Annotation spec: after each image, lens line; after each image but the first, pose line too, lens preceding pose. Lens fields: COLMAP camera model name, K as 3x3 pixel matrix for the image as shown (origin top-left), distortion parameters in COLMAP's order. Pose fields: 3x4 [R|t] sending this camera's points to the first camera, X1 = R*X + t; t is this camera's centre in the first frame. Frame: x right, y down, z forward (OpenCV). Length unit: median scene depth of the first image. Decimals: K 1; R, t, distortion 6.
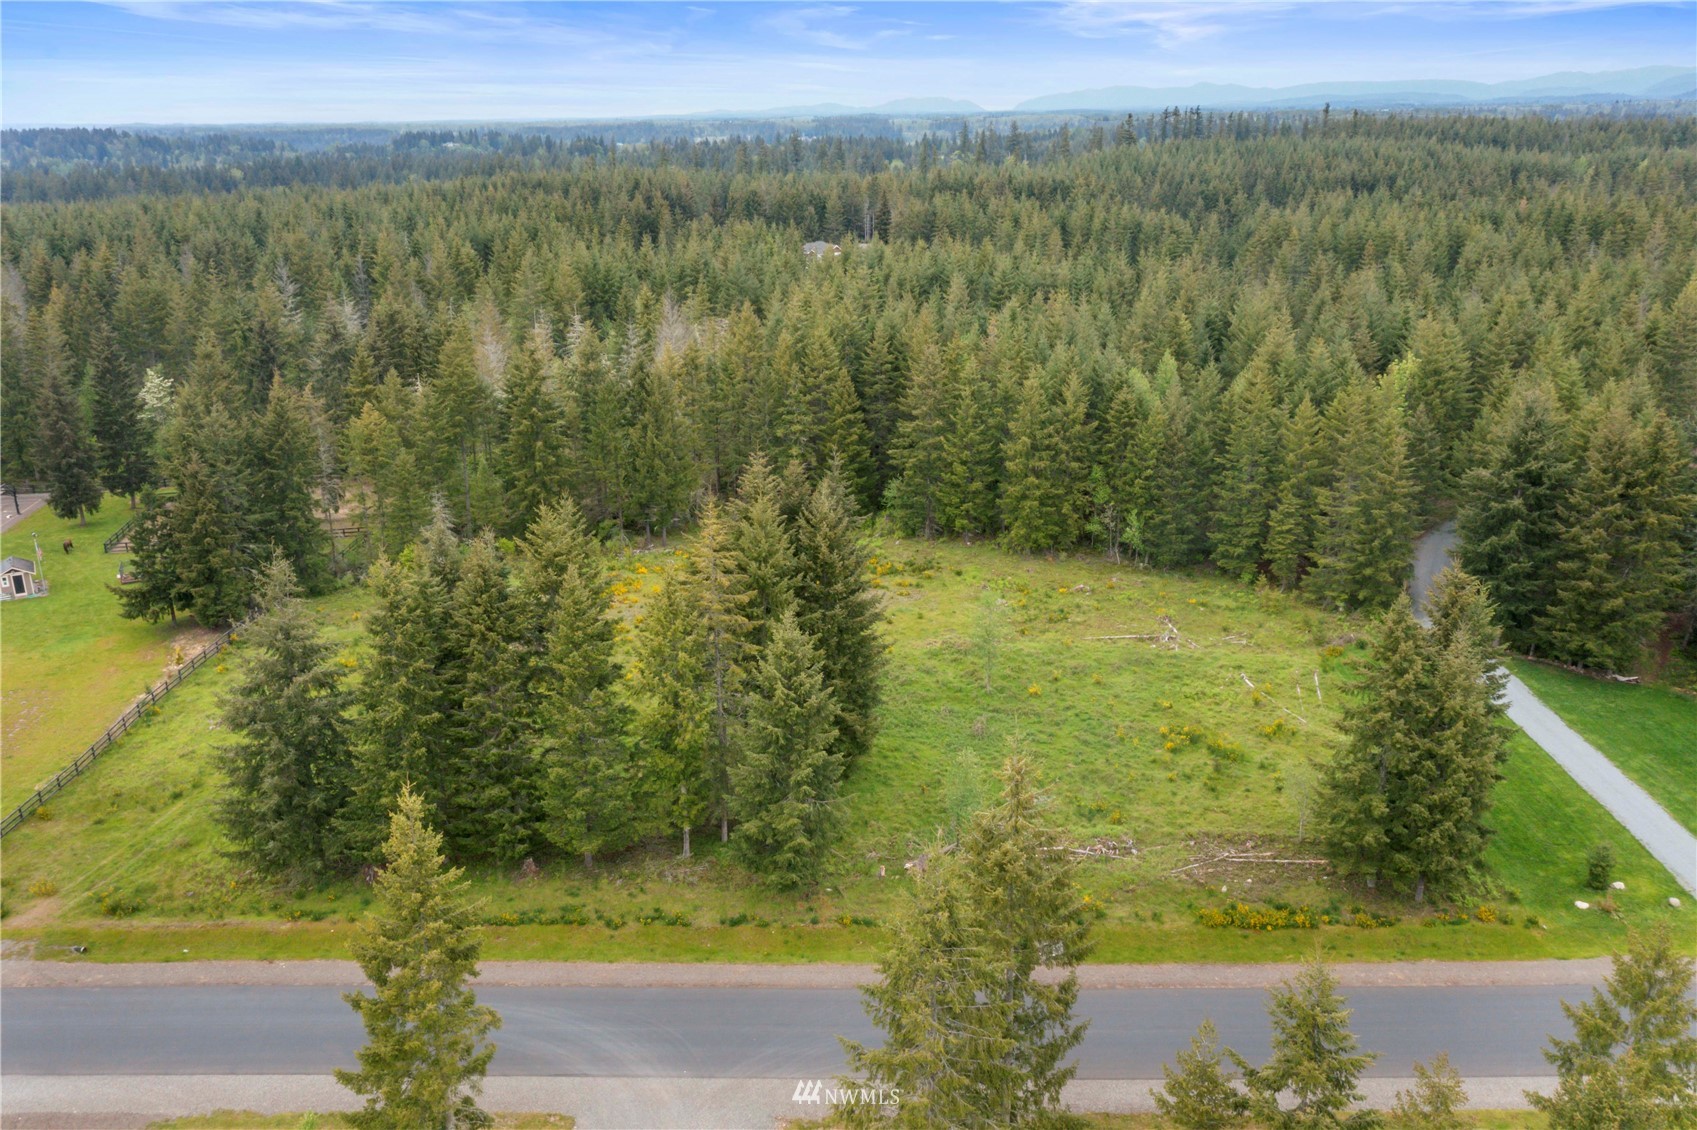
lens RADIAL K [[1382.7, 0, 848.5], [0, 1382.7, 565.0], [0, 0, 1]] dist [0.005984, 0.002637]
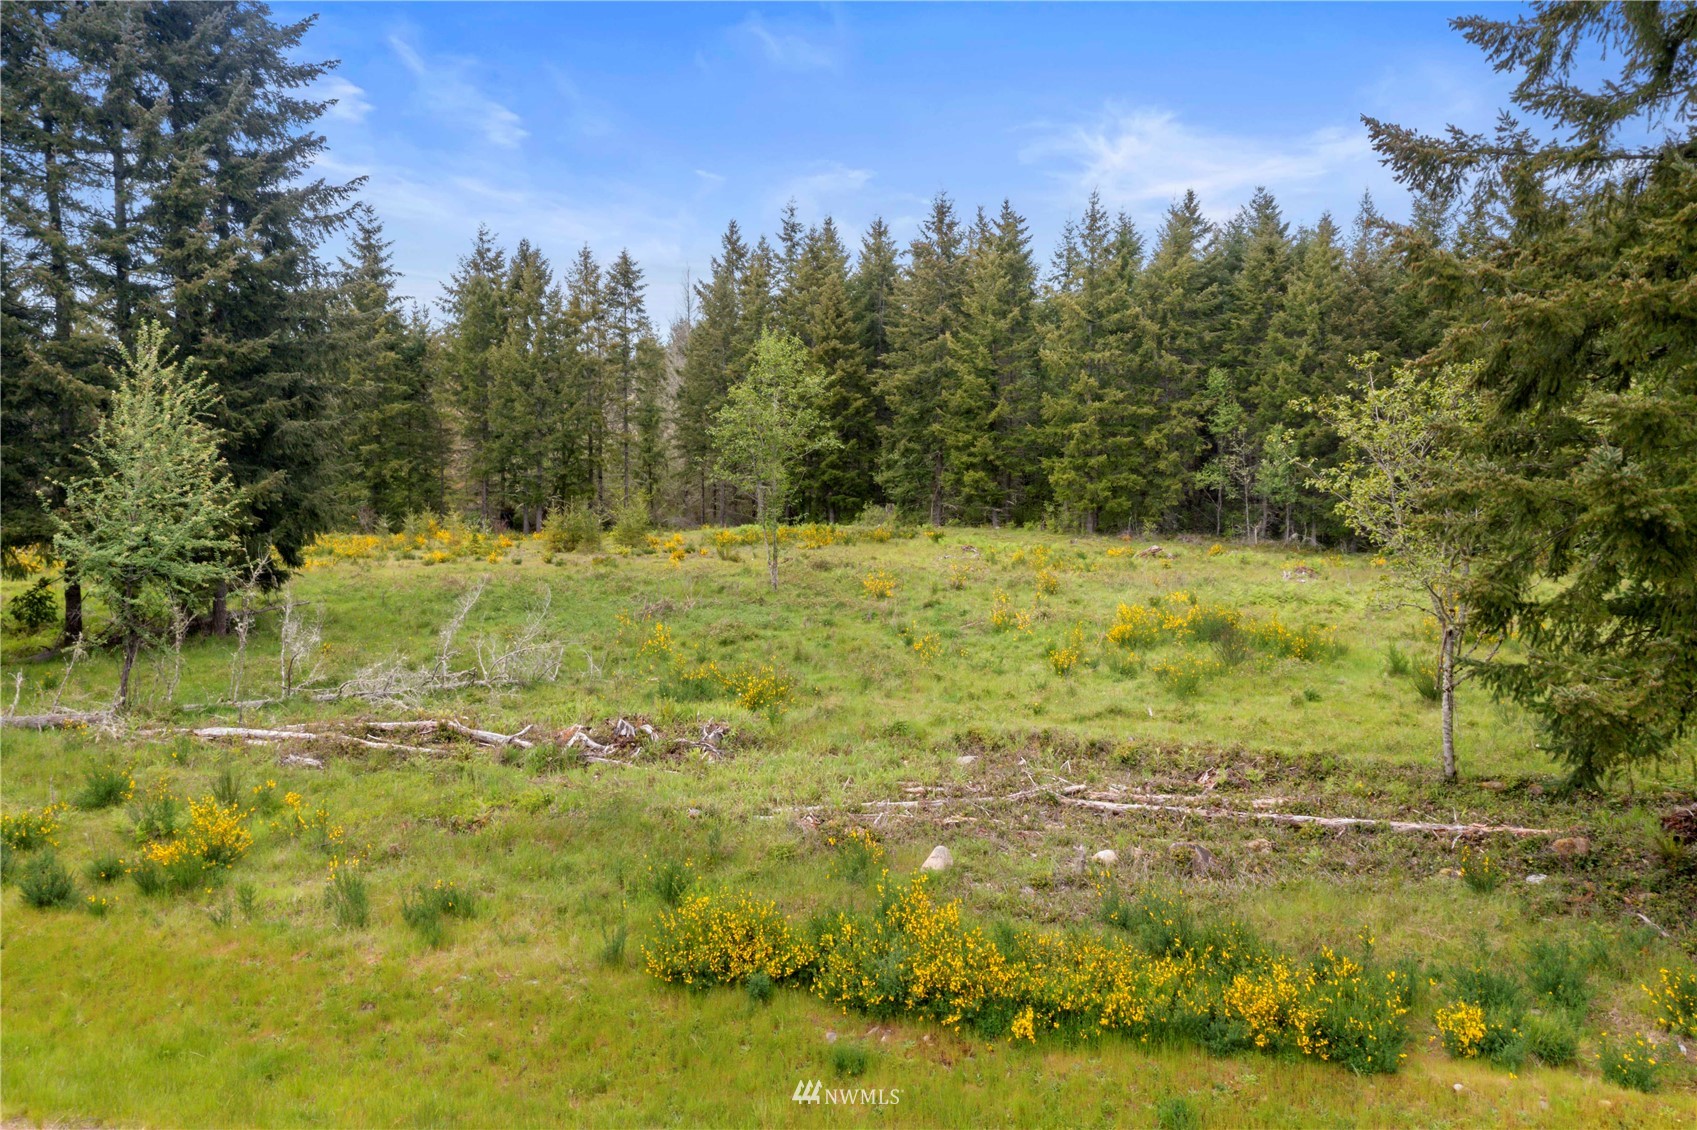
lens RADIAL K [[1369.4, 0, 848.5], [0, 1369.4, 565.0], [0, 0, 1]] dist [0.011181, -0.001139]
pose [[0.965245, 0.026469, -0.260003, 0.191078], [-0.089058, 0.968627, -0.232015, 0.148590], [0.245705, 0.247107, 0.937319, 0.503326]]
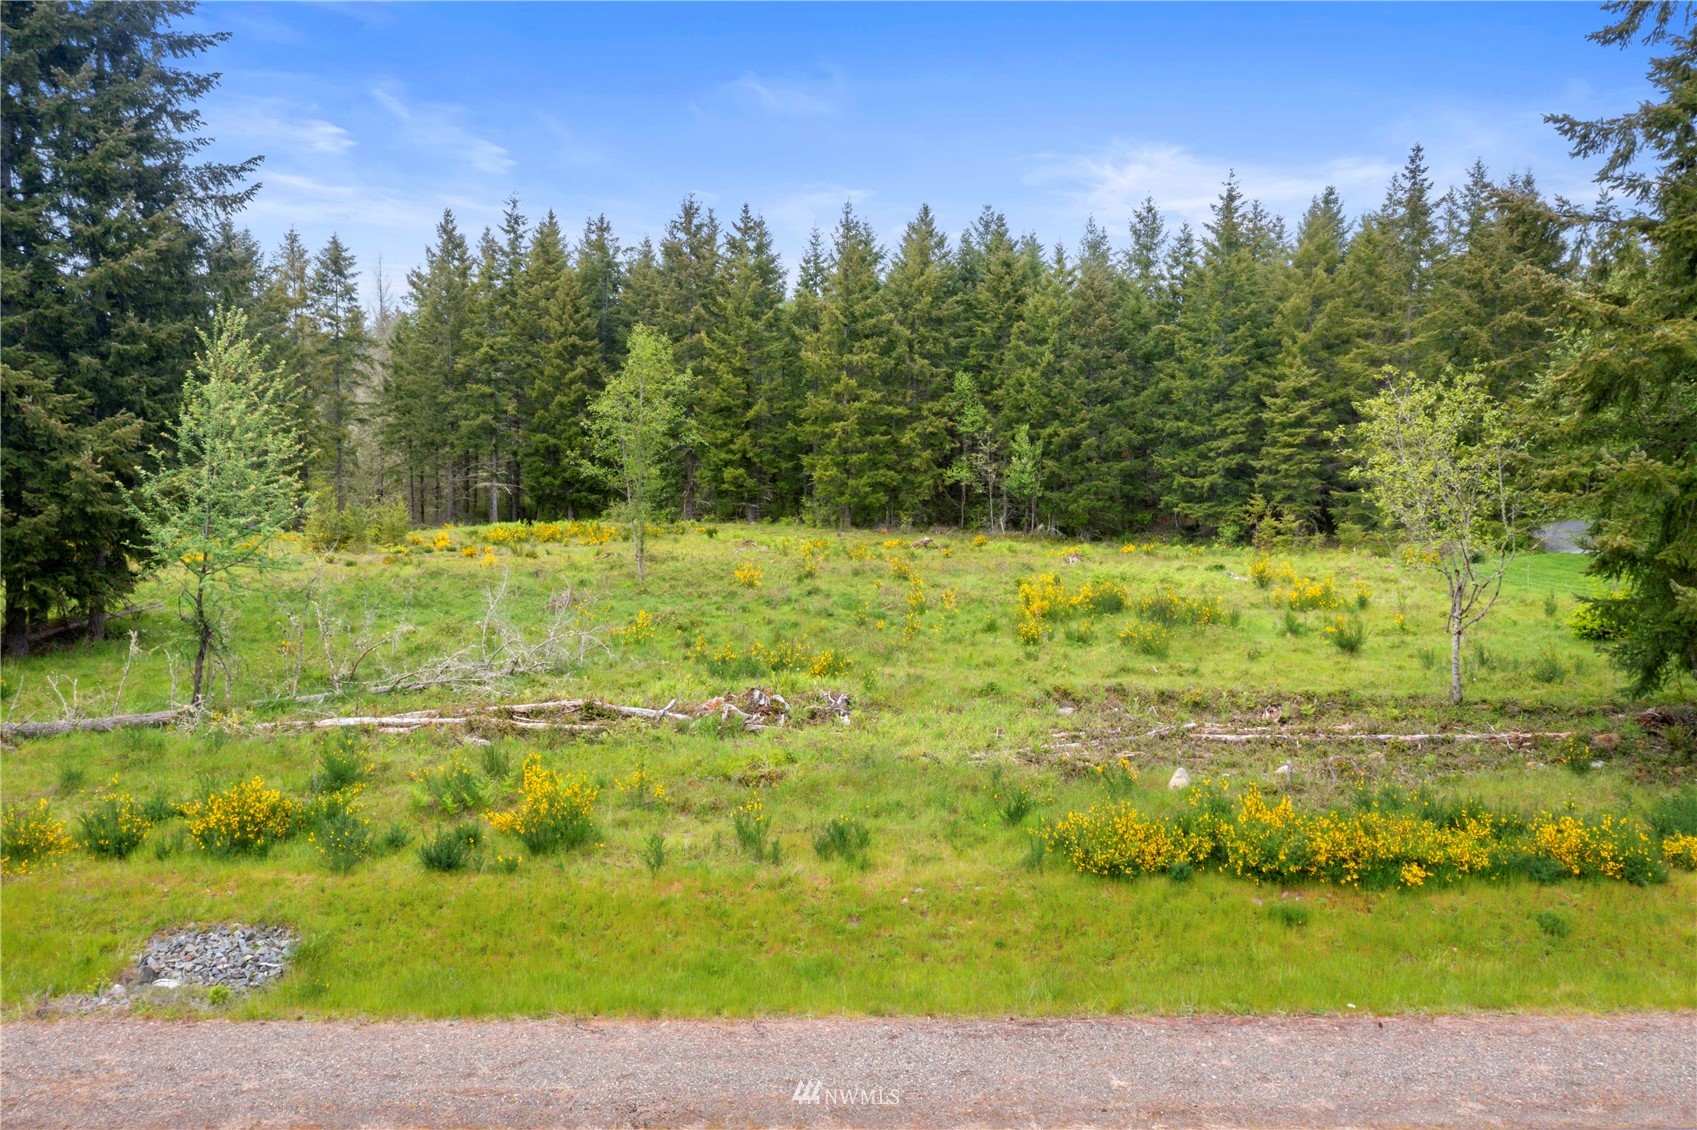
lens RADIAL K [[1382.7, 0, 848.5], [0, 1382.7, 565.0], [0, 0, 1]] dist [0.005984, 0.002637]
pose [[0.999926, 0.007441, 0.009577, 0.133007], [-0.004862, 0.969370, -0.245558, 0.158919], [-0.011111, 0.245493, 0.969335, 0.477803]]
